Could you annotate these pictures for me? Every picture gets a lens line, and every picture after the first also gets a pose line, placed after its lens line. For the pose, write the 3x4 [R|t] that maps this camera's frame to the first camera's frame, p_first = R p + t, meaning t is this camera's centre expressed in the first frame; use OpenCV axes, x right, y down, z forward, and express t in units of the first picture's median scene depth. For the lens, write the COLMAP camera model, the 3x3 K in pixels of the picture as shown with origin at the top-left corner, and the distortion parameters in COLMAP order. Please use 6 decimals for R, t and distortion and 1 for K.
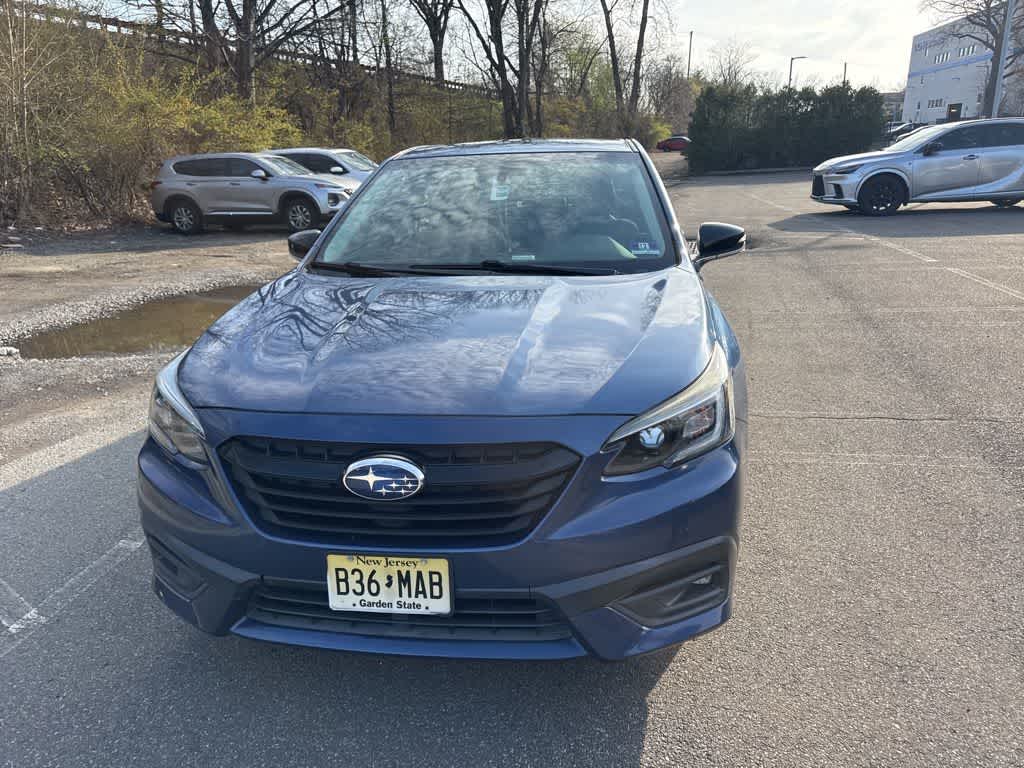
lens RADIAL K [[725.8, 0, 522.0], [0, 725.8, 384.1], [0, 0, 1]] dist [0.031480, -0.033741]
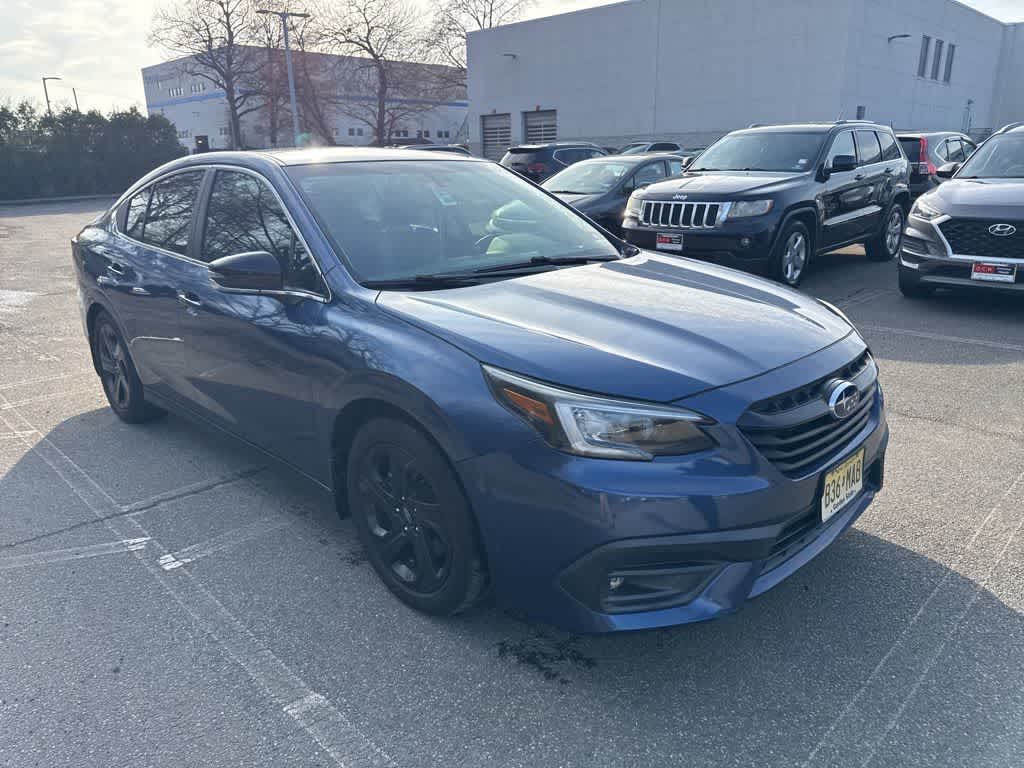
lens RADIAL K [[725.8, 0, 517.8], [0, 725.8, 378.7], [0, 0, 1]] dist [0.031480, -0.033741]
pose [[0.602269, -0.212220, 0.769568, -0.945689], [0.245156, 0.966602, 0.074694, -0.087609], [-0.759717, 0.143678, 0.634182, 0.386278]]
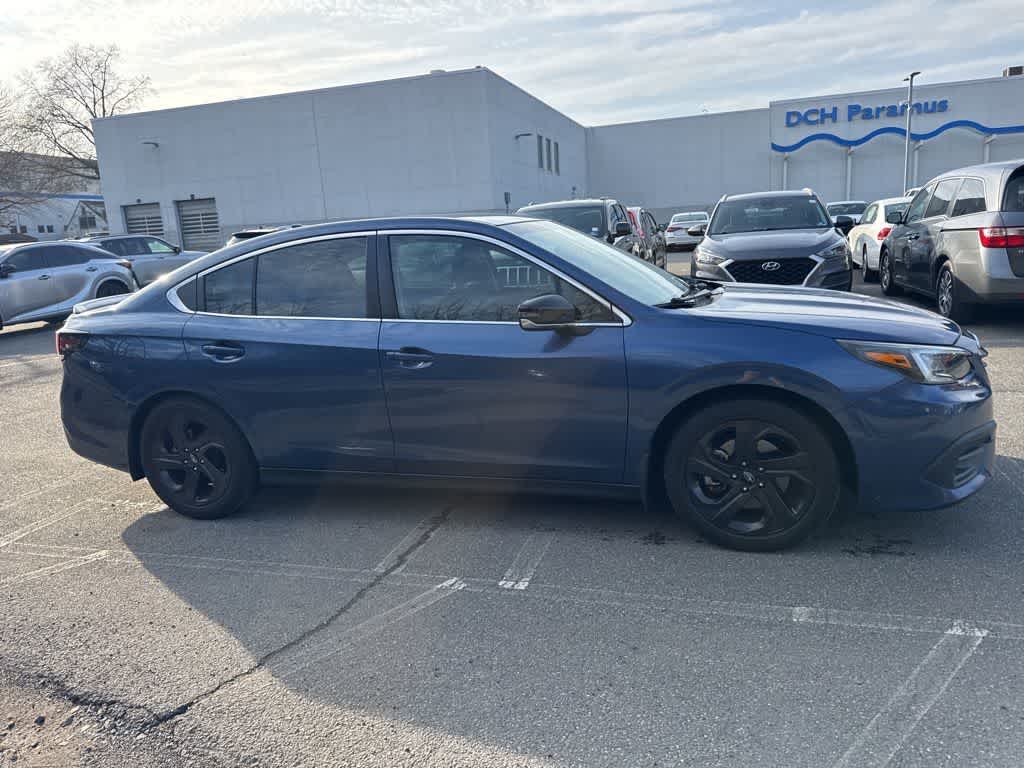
lens RADIAL K [[725.8, 0, 514.4], [0, 725.8, 376.2], [0, 0, 1]] dist [0.031480, -0.033741]
pose [[0.159413, -0.174974, 0.971582, -1.501470], [0.356542, 0.927944, 0.108615, -0.287578], [-0.920579, 0.329095, 0.210312, 1.110827]]
